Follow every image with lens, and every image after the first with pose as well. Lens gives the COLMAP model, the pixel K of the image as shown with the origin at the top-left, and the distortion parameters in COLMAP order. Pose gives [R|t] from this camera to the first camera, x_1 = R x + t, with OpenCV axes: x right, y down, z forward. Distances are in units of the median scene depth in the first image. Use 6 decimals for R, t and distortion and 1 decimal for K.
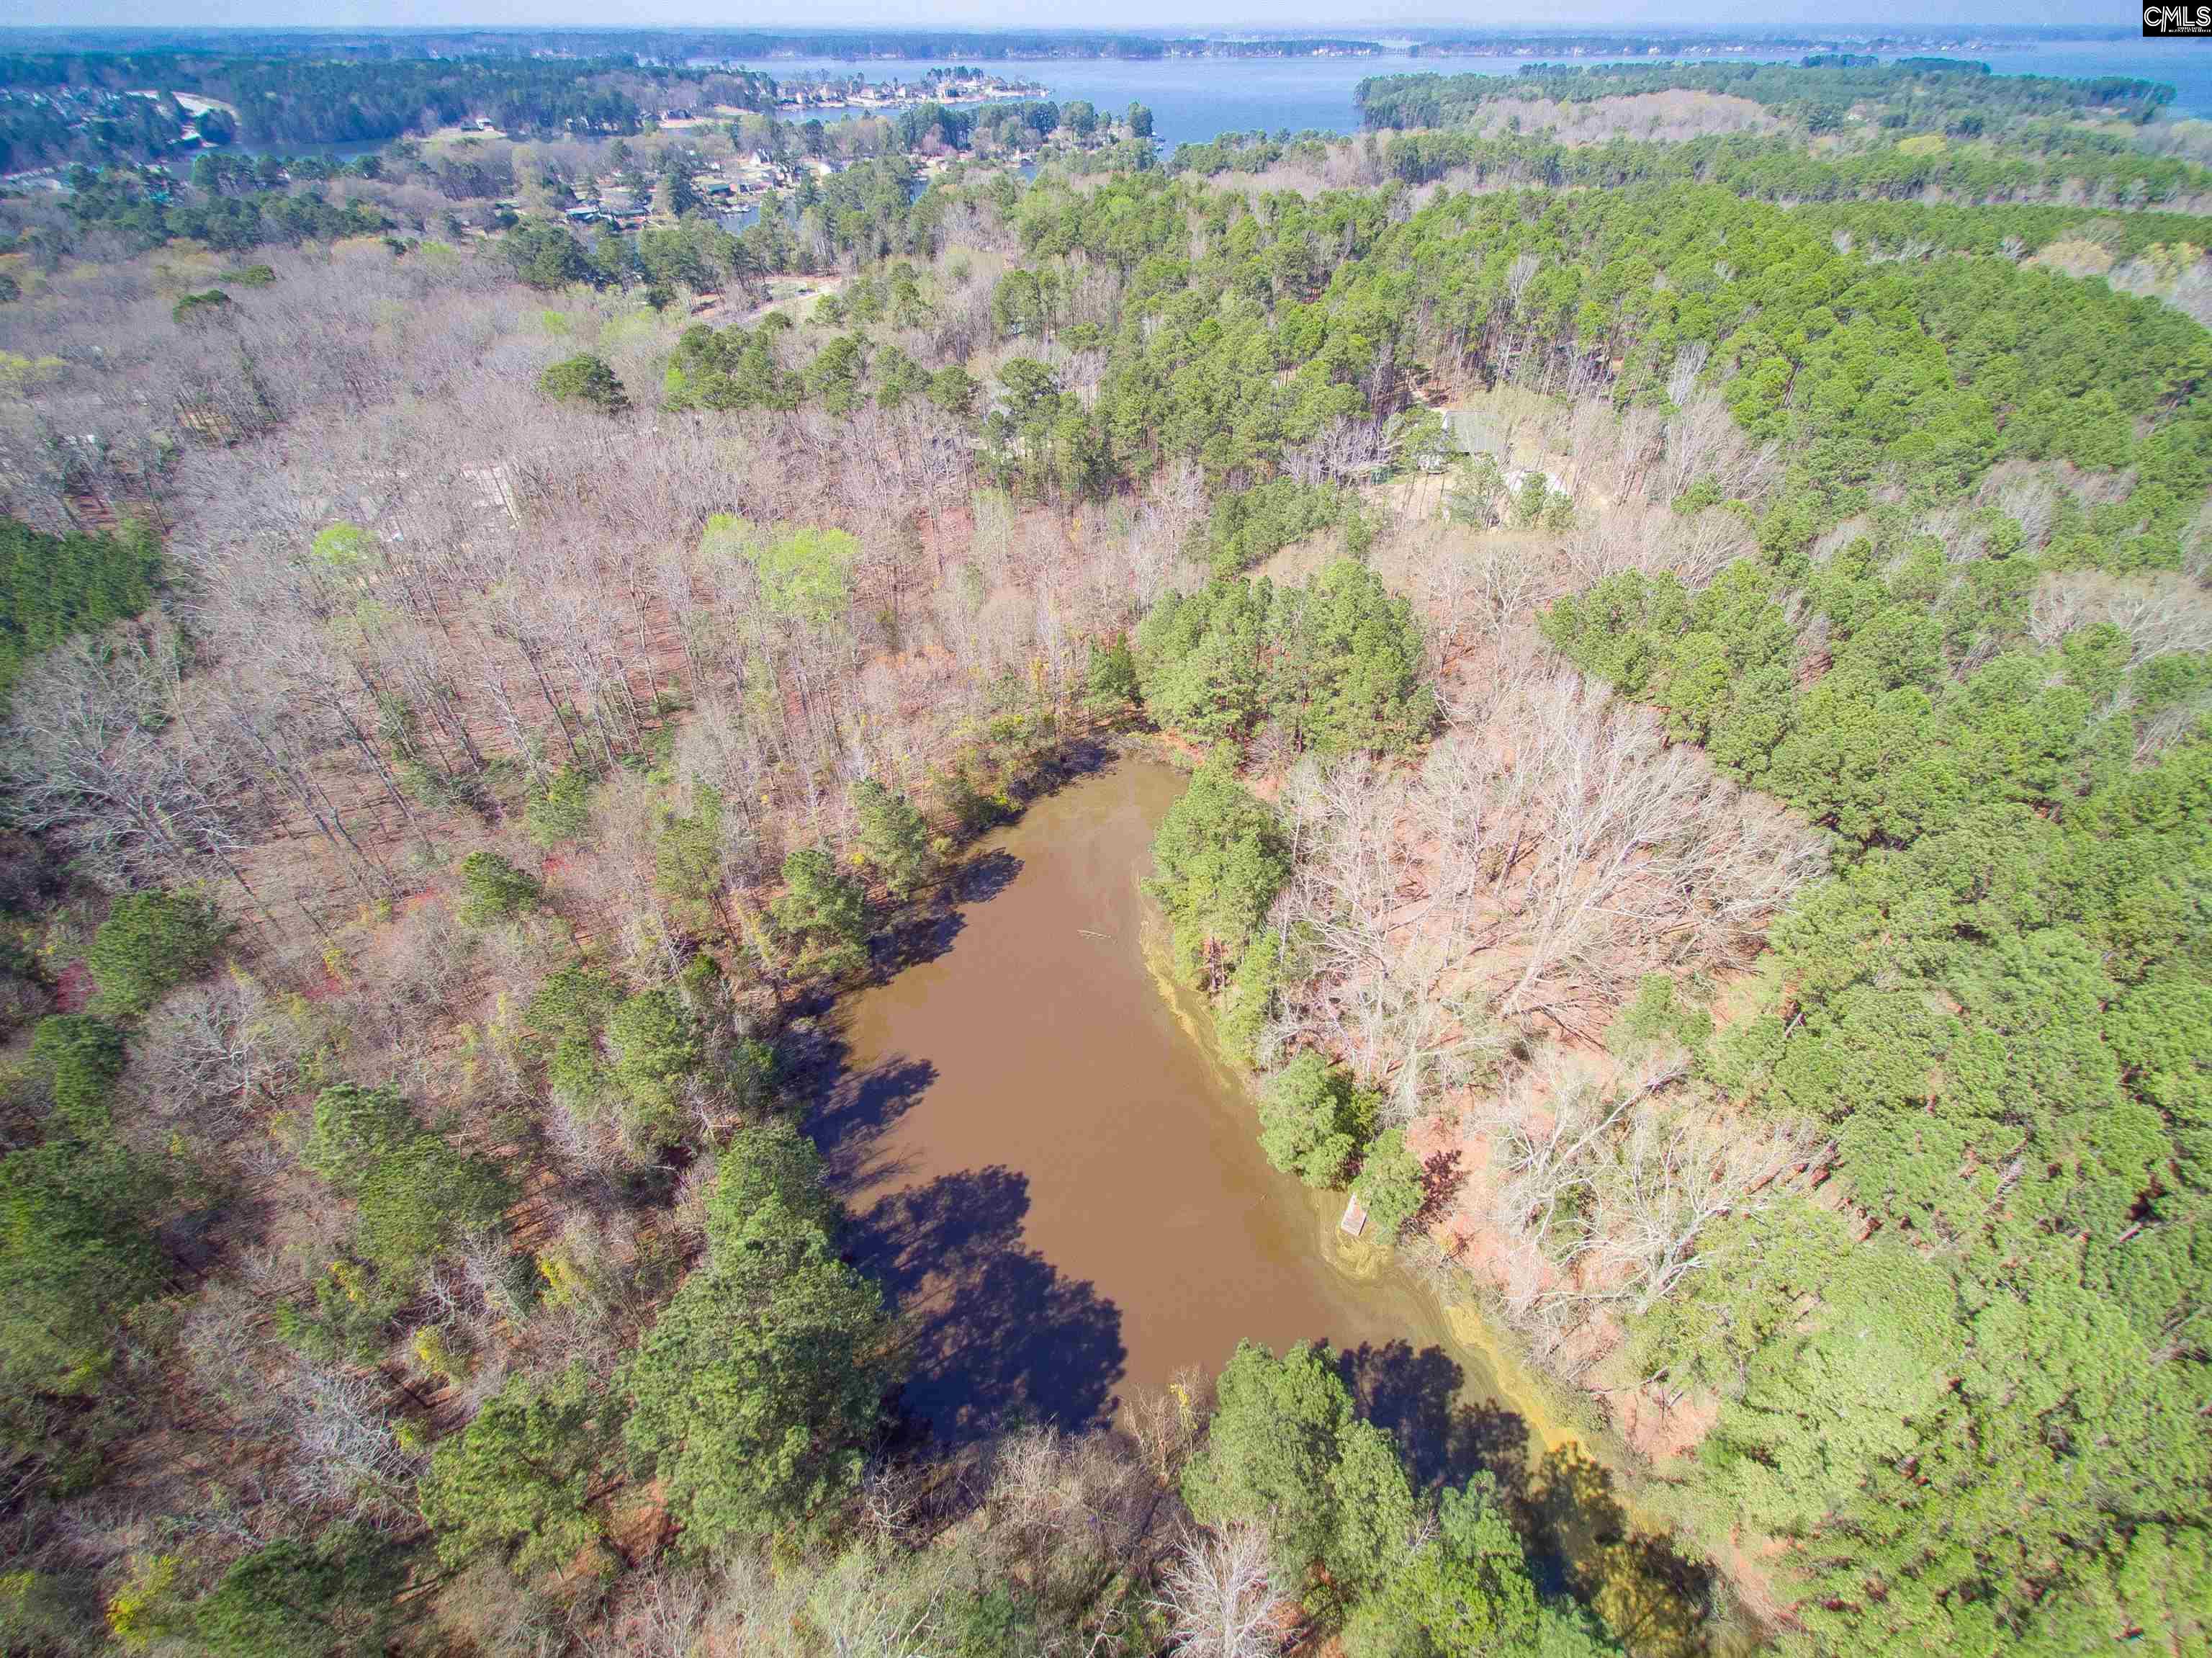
lens RADIAL K [[1012.8, 0, 1124.3], [0, 1012.8, 828.6], [0, 0, 1]] dist [0.002993, -0.005595]
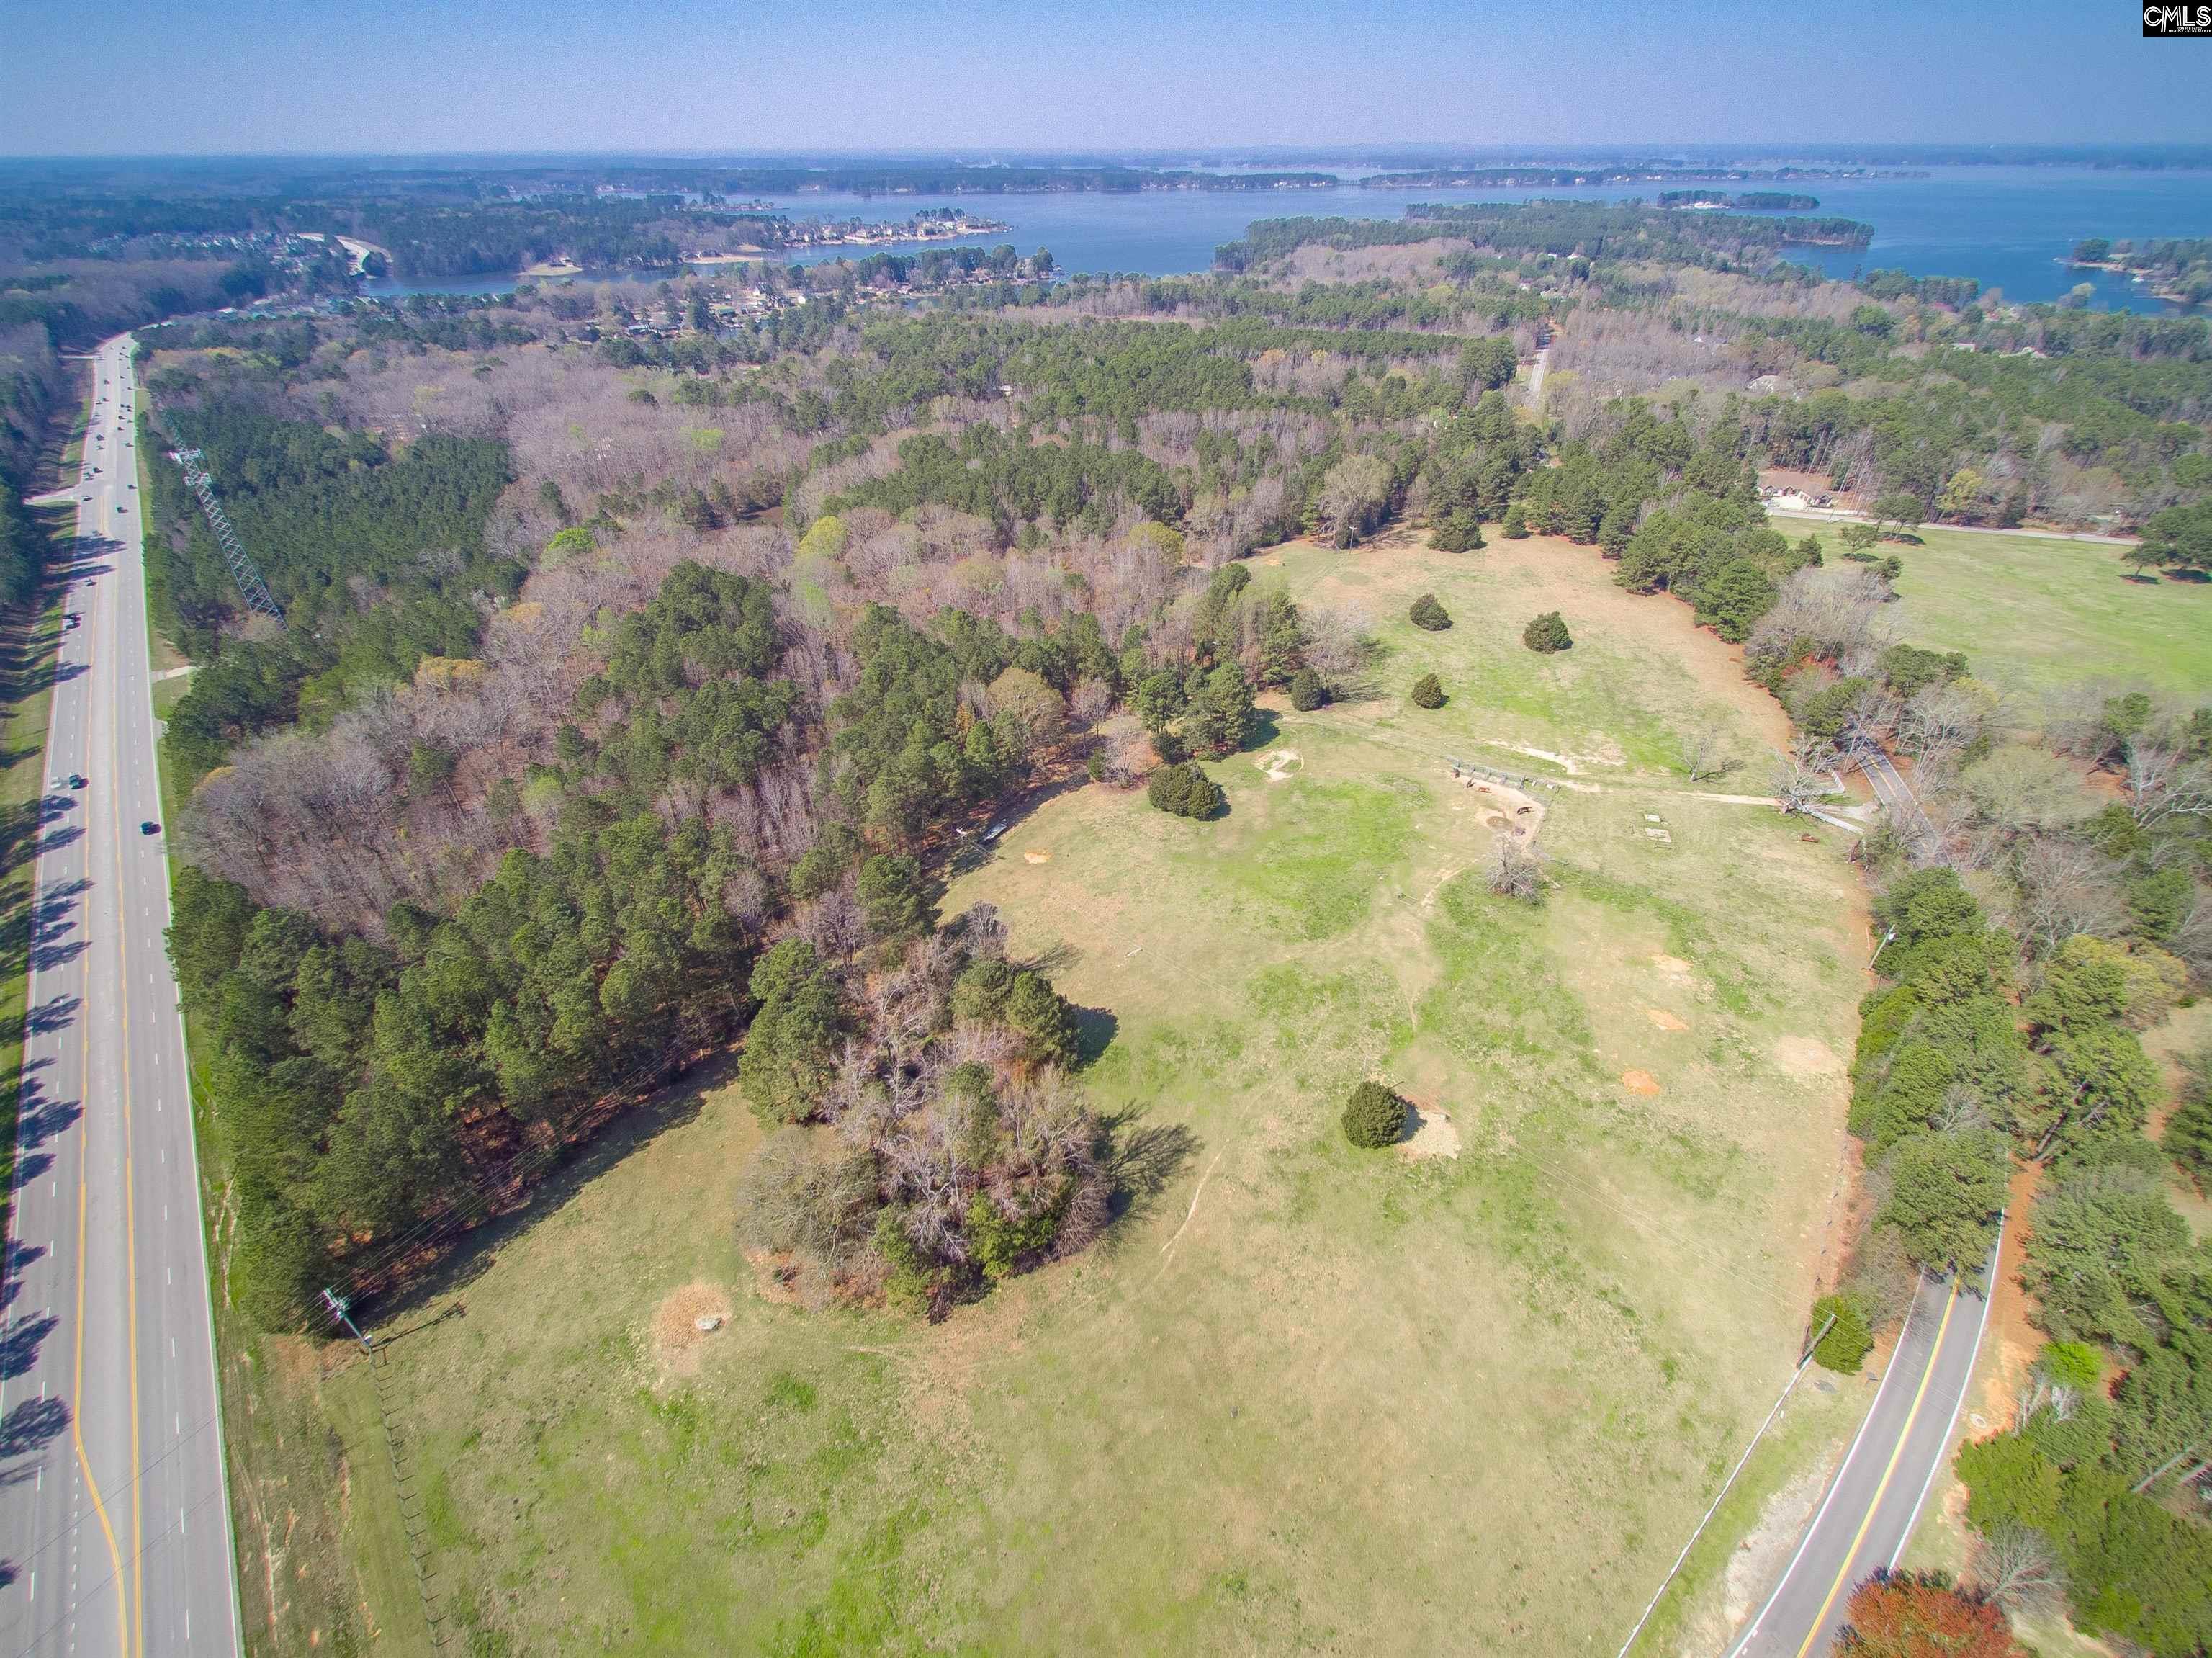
lens RADIAL K [[1012.8, 0, 1124.3], [0, 1012.8, 828.6], [0, 0, 1]] dist [0.002993, -0.005595]
pose [[0.999835, 0.007042, -0.016747, 0.219344], [-0.008347, 0.996822, -0.079224, 0.248930], [0.016136, 0.079350, 0.996716, -0.431439]]
